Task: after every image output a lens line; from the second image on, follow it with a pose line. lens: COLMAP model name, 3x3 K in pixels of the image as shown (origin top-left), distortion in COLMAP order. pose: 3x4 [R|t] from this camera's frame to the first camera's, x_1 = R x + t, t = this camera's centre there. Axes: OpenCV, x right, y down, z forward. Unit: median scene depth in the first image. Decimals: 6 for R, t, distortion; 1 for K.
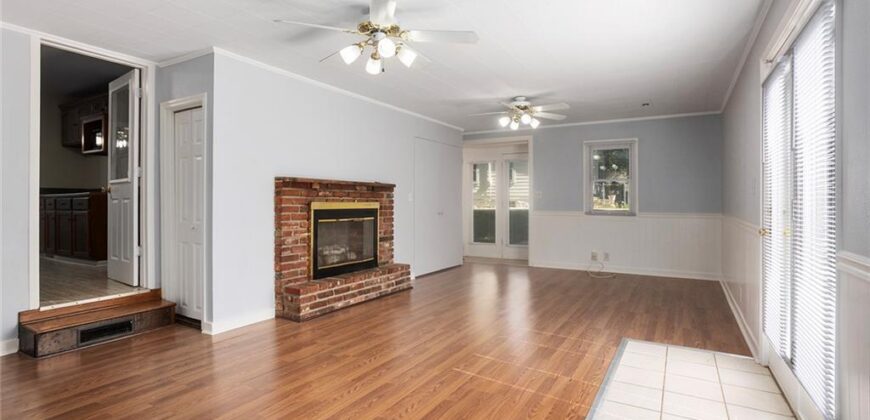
lens RADIAL K [[445.3, 0, 435.9], [0, 445.3, 199.1], [0, 0, 1]] dist [0.001535, 0.001356]
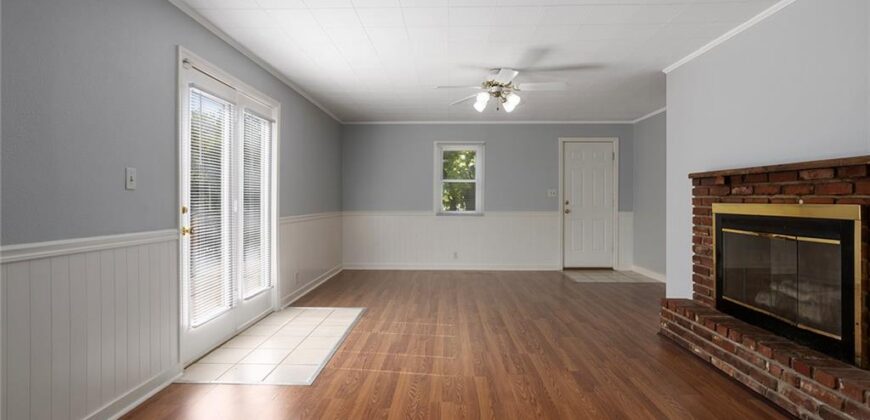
lens RADIAL K [[445.3, 0, 435.9], [0, 445.3, 199.1], [0, 0, 1]] dist [0.001535, 0.001356]
pose [[-0.886768, -0.003904, -0.462199, 0.472419], [-0.000147, 0.999967, -0.008166, 0.006179], [0.462215, -0.007173, -0.886739, 1.434074]]
